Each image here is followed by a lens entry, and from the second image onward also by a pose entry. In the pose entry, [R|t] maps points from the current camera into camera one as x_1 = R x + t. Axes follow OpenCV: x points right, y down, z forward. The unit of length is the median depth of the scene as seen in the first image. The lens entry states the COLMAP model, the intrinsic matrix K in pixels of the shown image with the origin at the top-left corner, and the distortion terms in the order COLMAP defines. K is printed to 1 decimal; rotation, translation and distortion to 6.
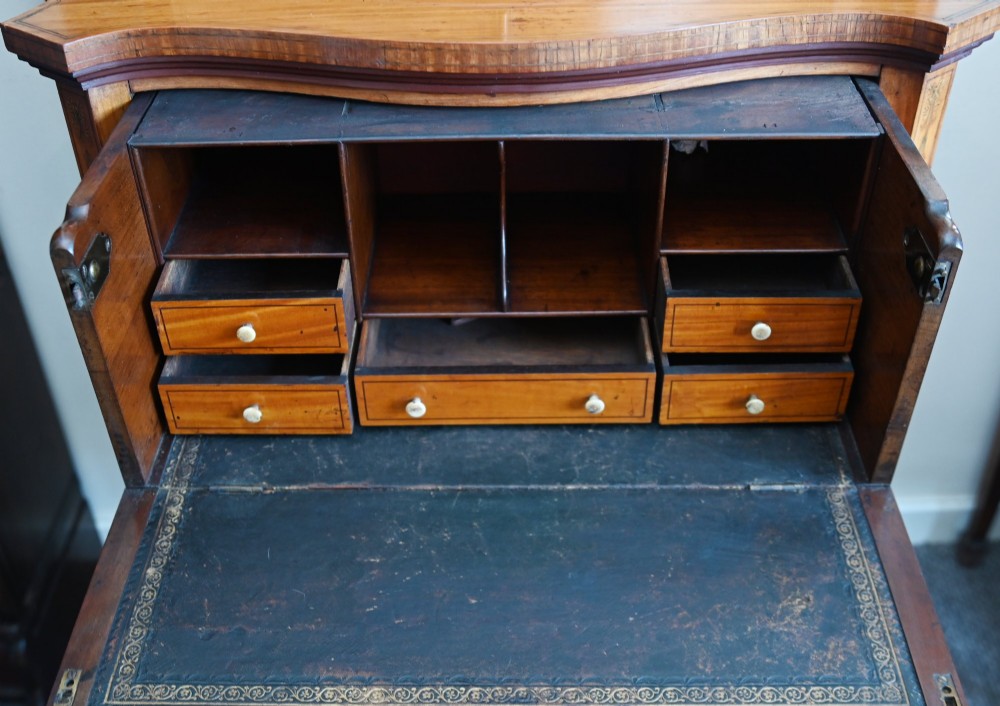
lens RADIAL K [[1105.3, 0, 468.6], [0, 1105.3, 373.7], [0, 0, 1]] dist [-0.117871, 0.047260]
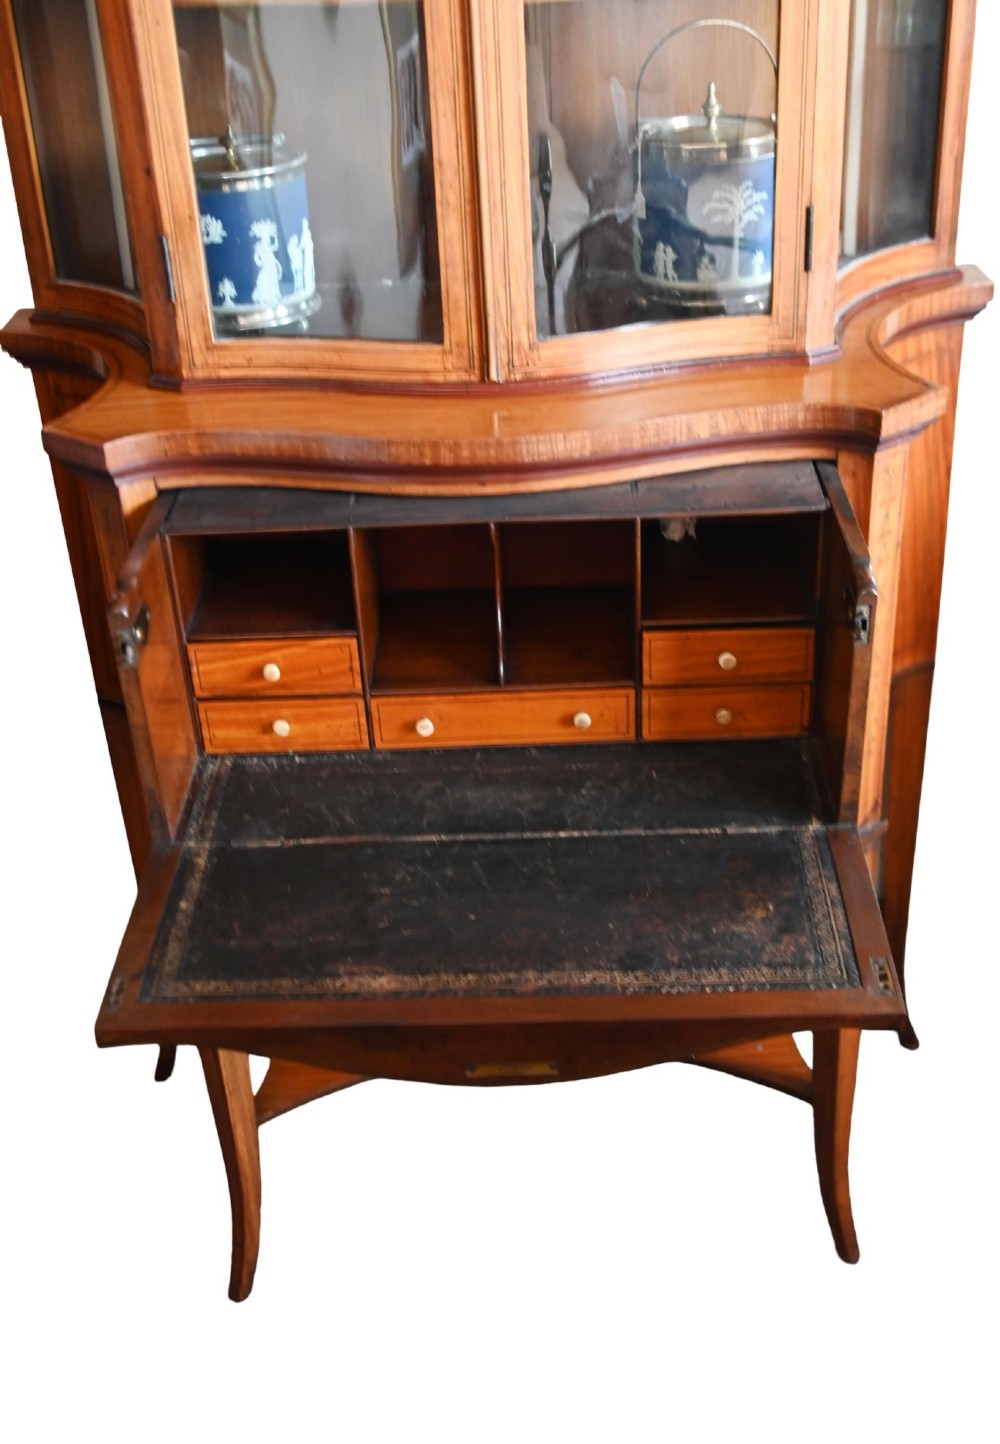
lens RADIAL K [[1710.2, 0, 503.0], [0, 1710.2, 806.4], [0, 0, 1]] dist [-0.110934, 0.056299]
pose [[0.999810, -0.019257, -0.003173, 0.041252], [0.018845, 0.994838, -0.099707, 0.255005], [0.005077, 0.099629, 0.995012, -0.722091]]
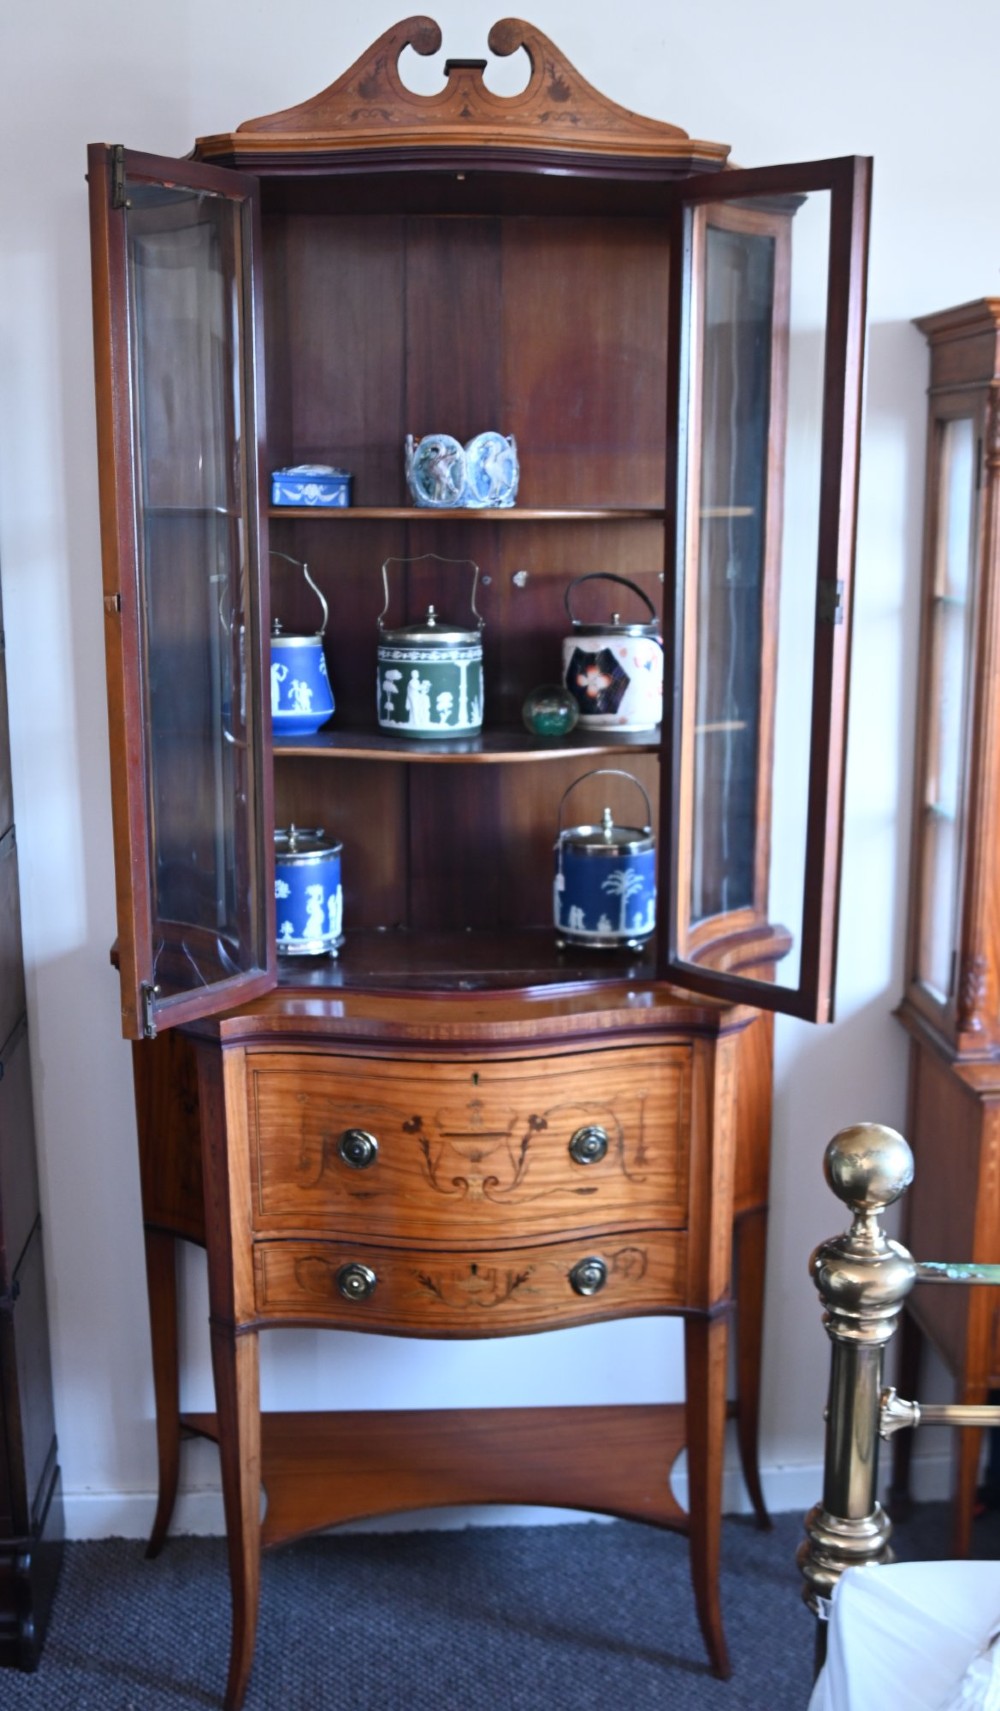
lens RADIAL K [[1850.6, 0, 458.0], [0, 1850.6, 865.1], [0, 0, 1]] dist [-0.124637, 0.047096]
pose [[0.998001, 0.009016, 0.062545, -0.179615], [0.018875, 0.902055, -0.431207, 0.751538], [-0.060307, 0.431526, 0.900082, -1.797372]]
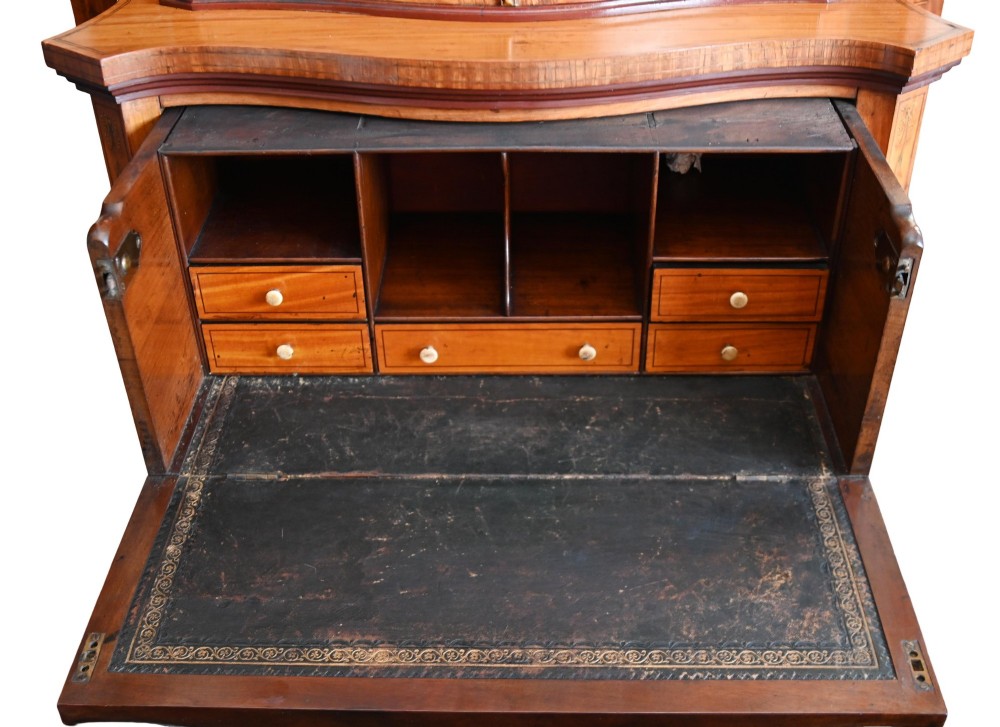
lens RADIAL K [[1142.5, 0, 502.0], [0, 1142.5, 385.4], [0, 0, 1]] dist [-0.120603, 0.042537]
pose [[0.999880, 0.008280, 0.013101, 0.014800], [-0.007625, 0.998757, -0.049262, 0.072926], [-0.013492, 0.049157, 0.998700, -0.107026]]
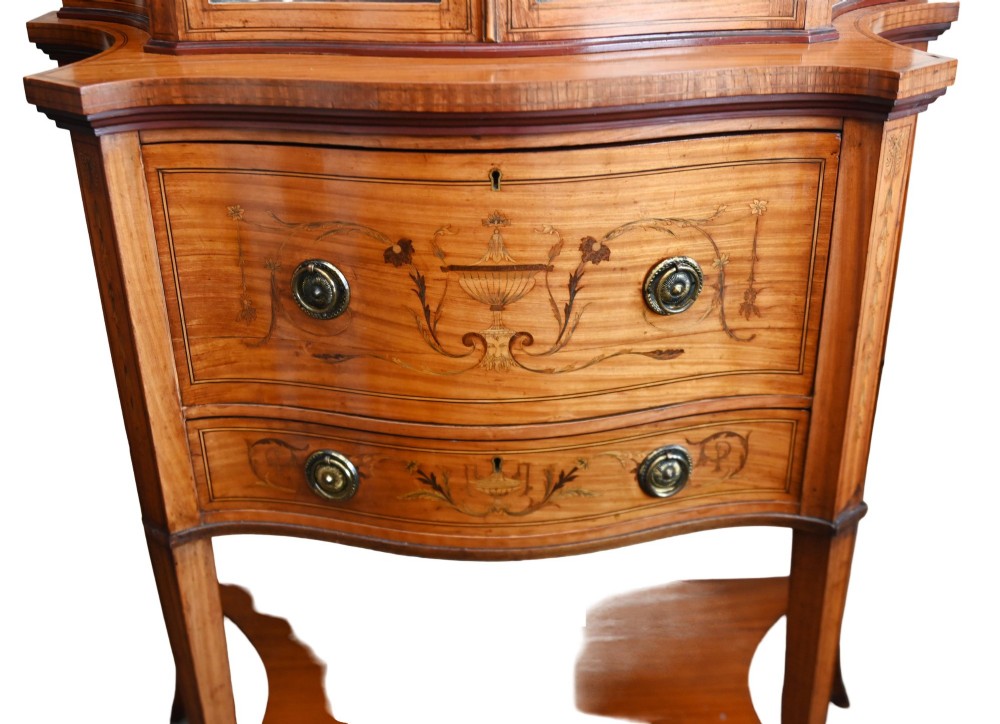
lens RADIAL K [[1142.5, 0, 502.0], [0, 1142.5, 383.9], [0, 0, 1]] dist [-0.120603, 0.042537]
pose [[0.999897, 0.005019, 0.013424, 0.031431], [-0.002295, 0.980654, -0.195733, 0.200758], [-0.014147, 0.195682, 0.980565, -0.039774]]
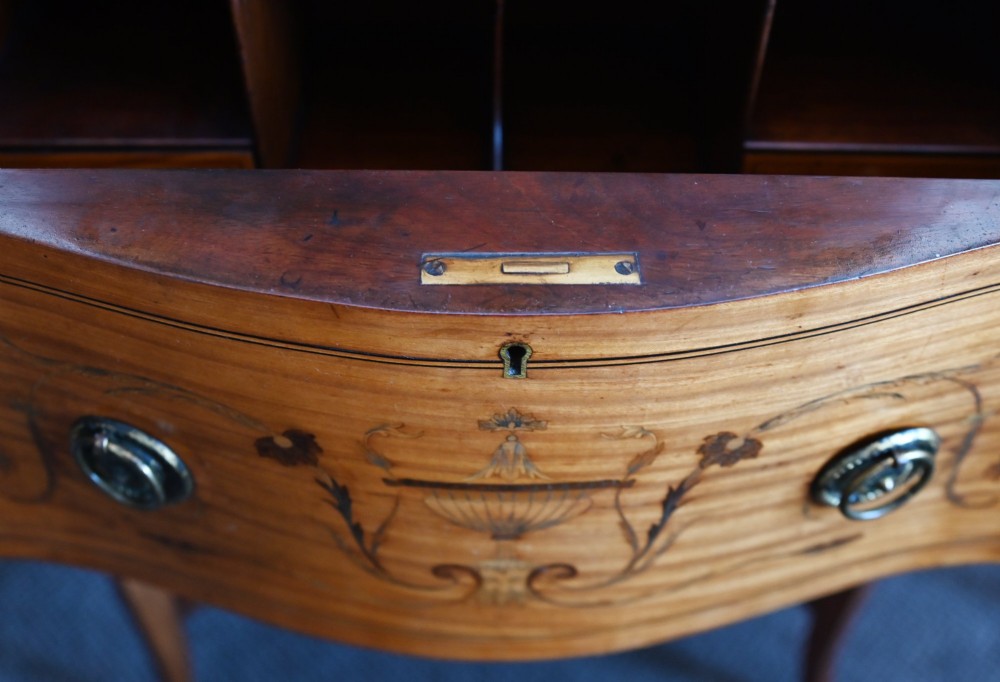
lens RADIAL K [[1152.0, 0, 476.0], [0, 1152.0, 341.0], [0, 0, 1]] dist [-0.118403, 0.004231]
pose [[0.999638, 0.008251, 0.025625, 0.011840], [-0.013109, 0.980594, 0.195611, -0.320909], [-0.023514, -0.195876, 0.980347, 0.591846]]
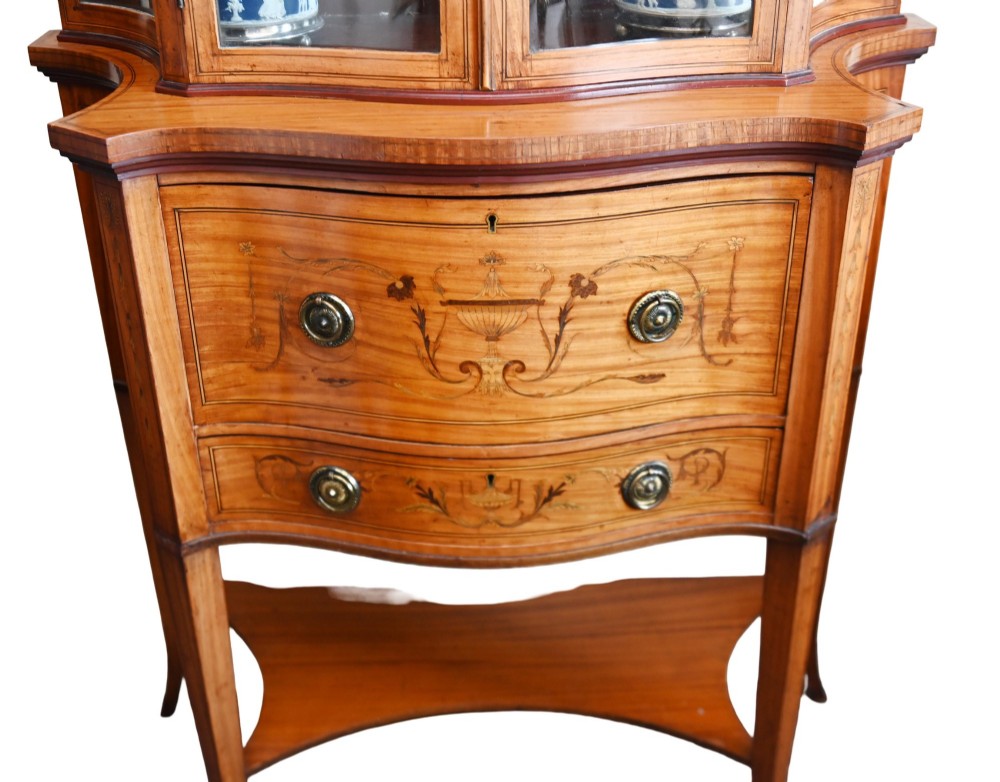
lens RADIAL K [[1248.8, 0, 466.1], [0, 1248.8, 419.8], [0, 0, 1]] dist [-0.126700, 0.031797]
pose [[0.999936, 0.003504, 0.010786, -0.002681], [-0.001985, 0.990465, -0.137750, 0.173207], [-0.011165, 0.137720, 0.990408, -0.267237]]
